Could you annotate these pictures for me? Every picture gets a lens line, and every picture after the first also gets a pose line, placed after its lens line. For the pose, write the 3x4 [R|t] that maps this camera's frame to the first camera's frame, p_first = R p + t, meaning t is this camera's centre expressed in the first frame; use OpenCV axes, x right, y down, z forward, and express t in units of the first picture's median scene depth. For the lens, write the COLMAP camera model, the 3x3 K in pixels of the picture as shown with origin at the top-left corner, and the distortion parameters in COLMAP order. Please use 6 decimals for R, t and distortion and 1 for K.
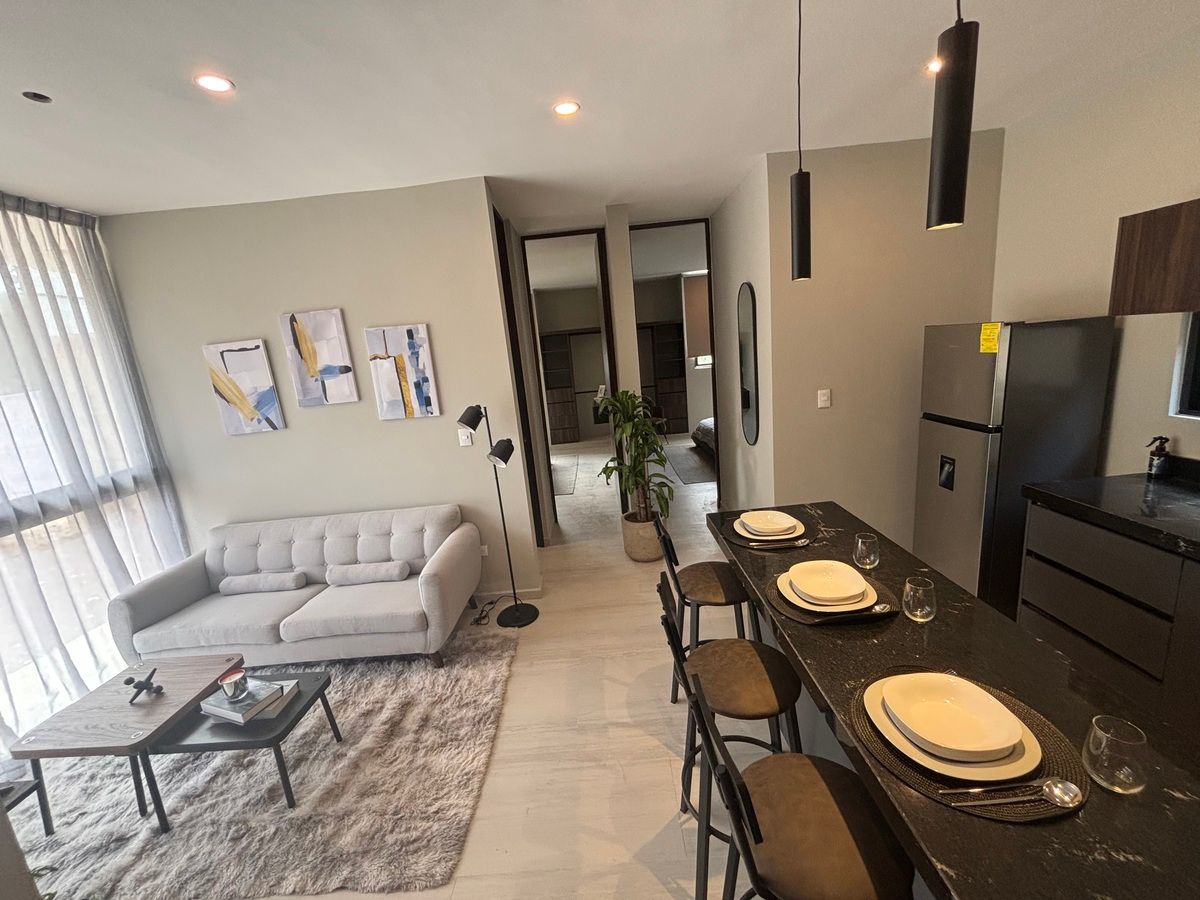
lens RADIAL K [[485.8, 0, 599.8], [0, 485.8, 451.2], [0, 0, 1]] dist [-0.011591, 0.006711]
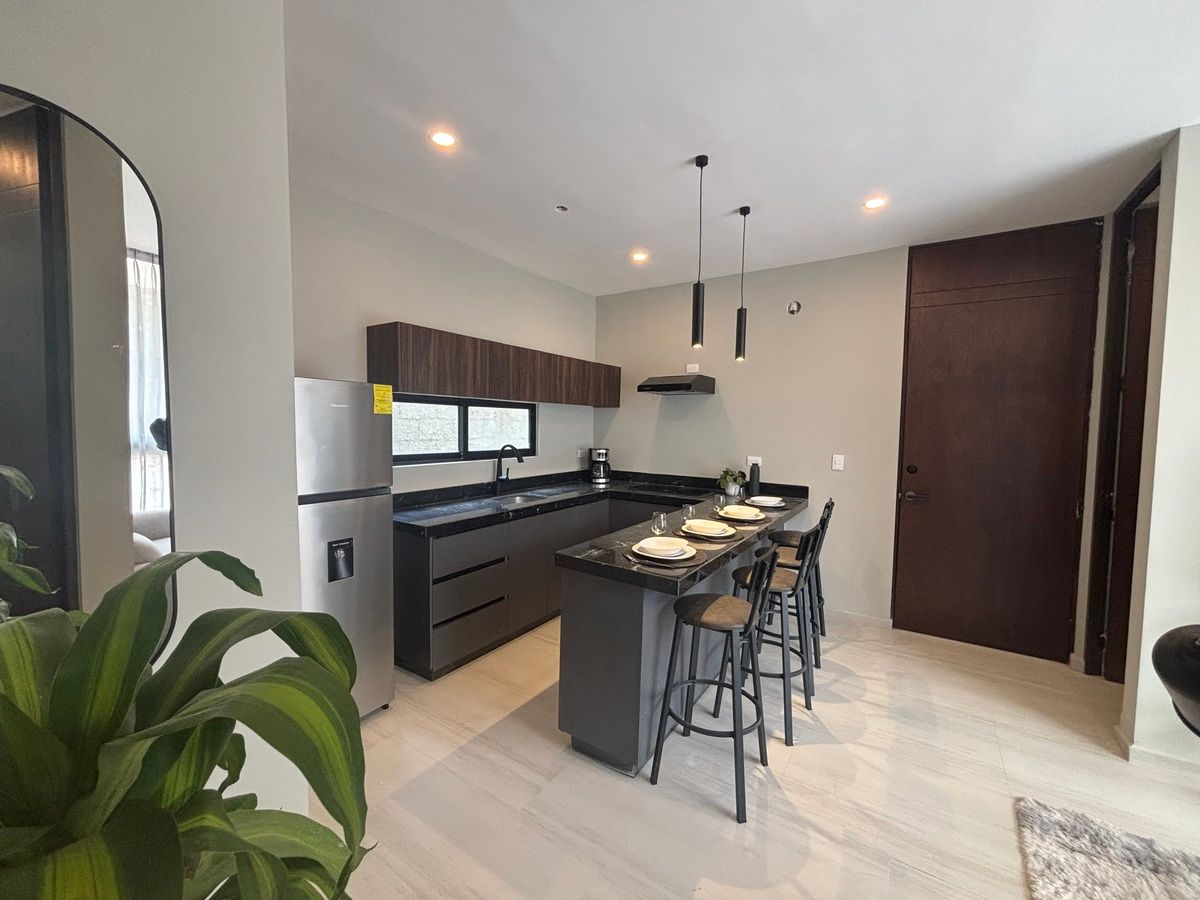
lens RADIAL K [[480.8, 0, 600.0], [0, 480.8, 450.0], [0, 0, 1]] dist [0.010569, -0.000400]
pose [[-0.825937, 0.047501, 0.561757, -0.091118], [0.179367, 0.966807, 0.181968, -0.176678], [-0.534467, 0.251055, -0.807042, 1.202367]]
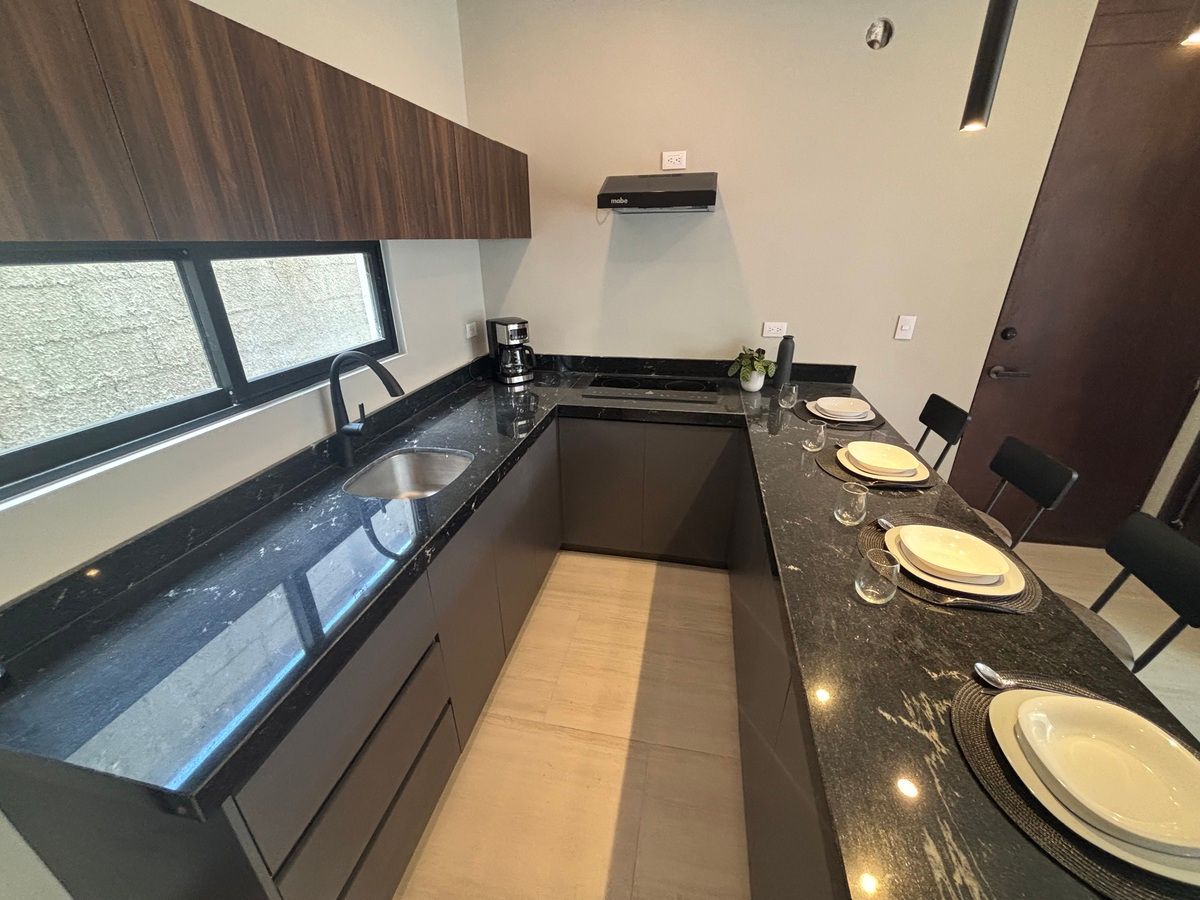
lens RADIAL K [[485.8, 0, 599.8], [0, 485.8, 451.2], [0, 0, 1]] dist [-0.011591, 0.006711]
pose [[-0.973313, 0.011759, 0.229181, 0.396687], [0.142174, 0.814831, 0.561993, -0.176303], [-0.180135, 0.579579, -0.794758, 0.775690]]
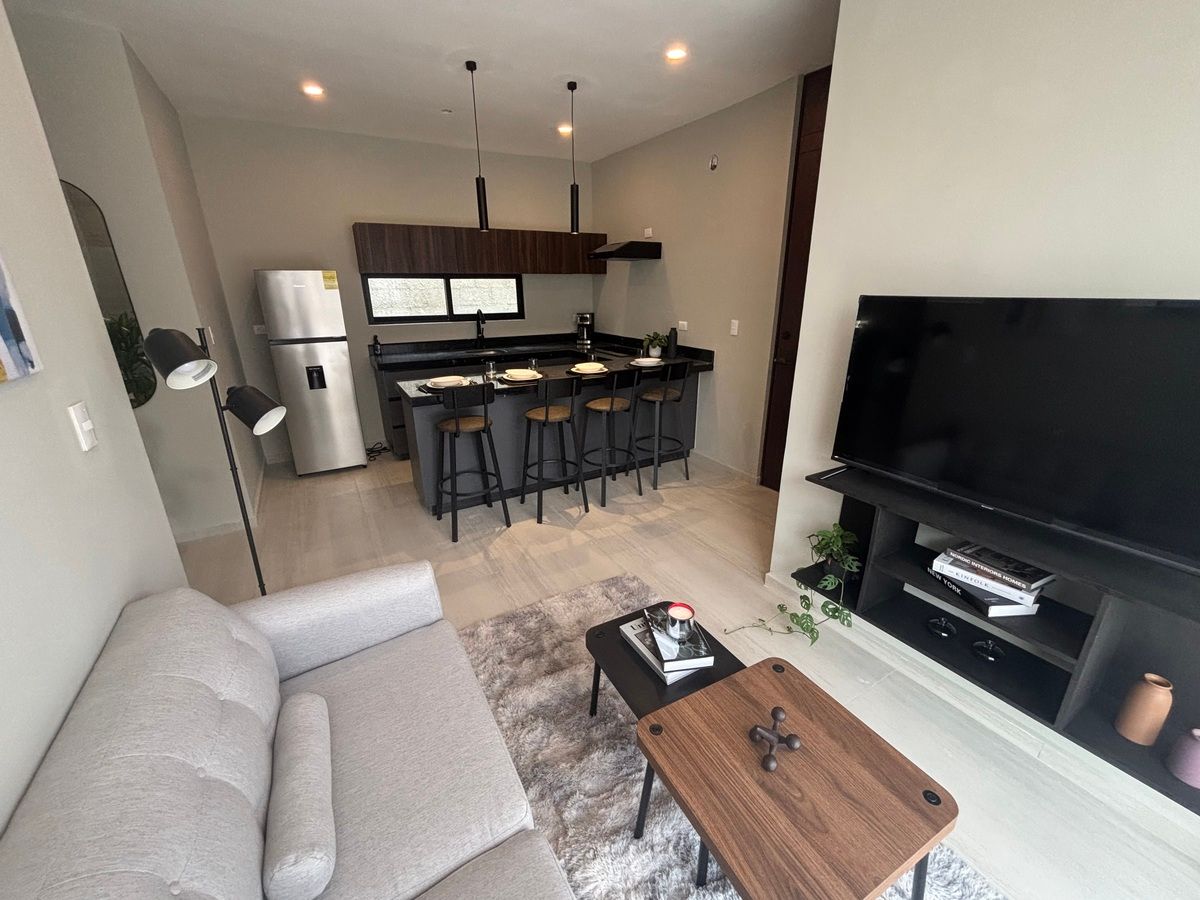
lens RADIAL K [[483.6, 0, 597.7], [0, 483.6, 448.6], [0, 0, 1]] dist [0.004024, 0.000360]
pose [[-0.493339, -0.189833, 0.848870, -0.825692], [0.236131, 0.910021, 0.340741, -0.047805], [-0.837173, 0.368546, -0.404123, 0.839672]]
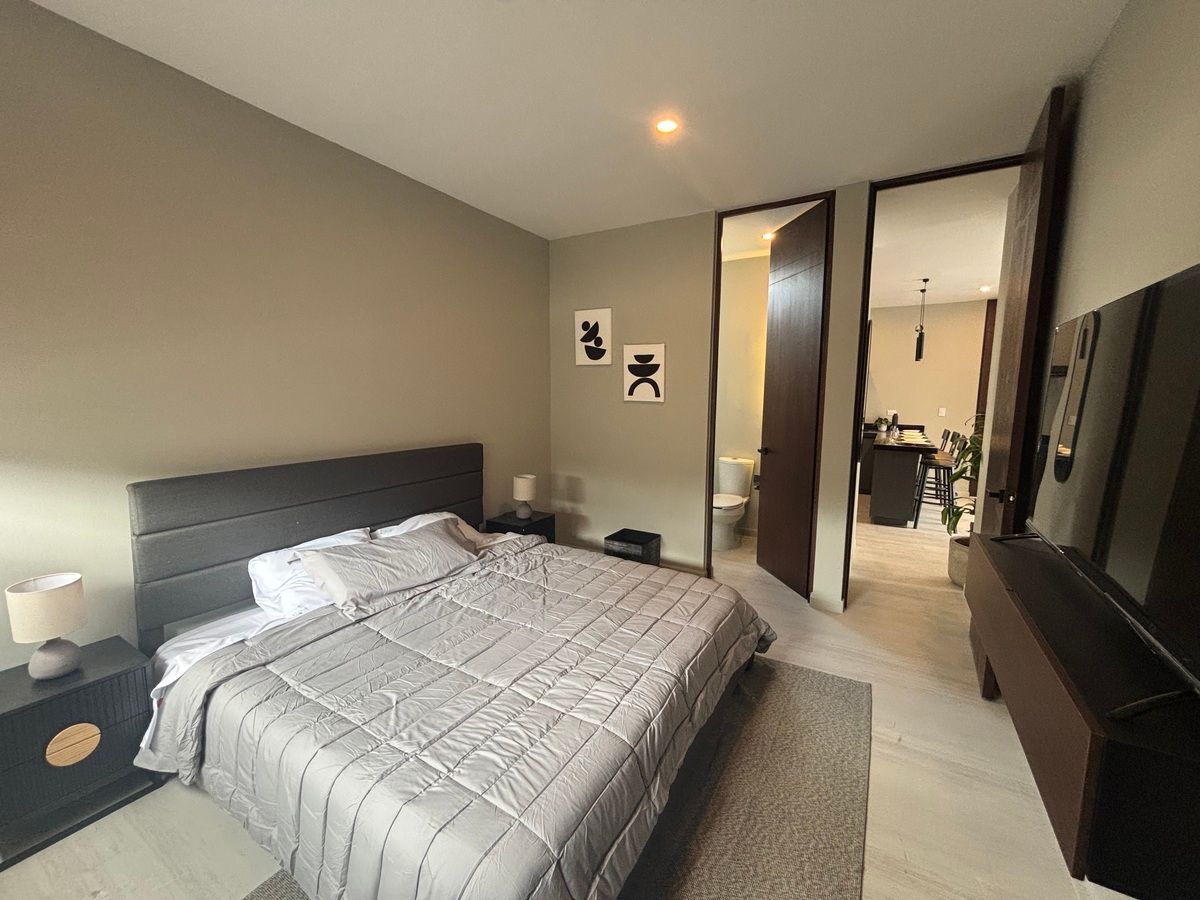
lens RADIAL K [[485.8, 0, 599.8], [0, 485.8, 451.2], [0, 0, 1]] dist [-0.011591, 0.006711]
pose [[-0.853142, 0.025004, 0.521079, 0.282623], [0.179443, 0.951966, 0.248114, -0.492586], [-0.489845, 0.305181, -0.816650, 2.590410]]
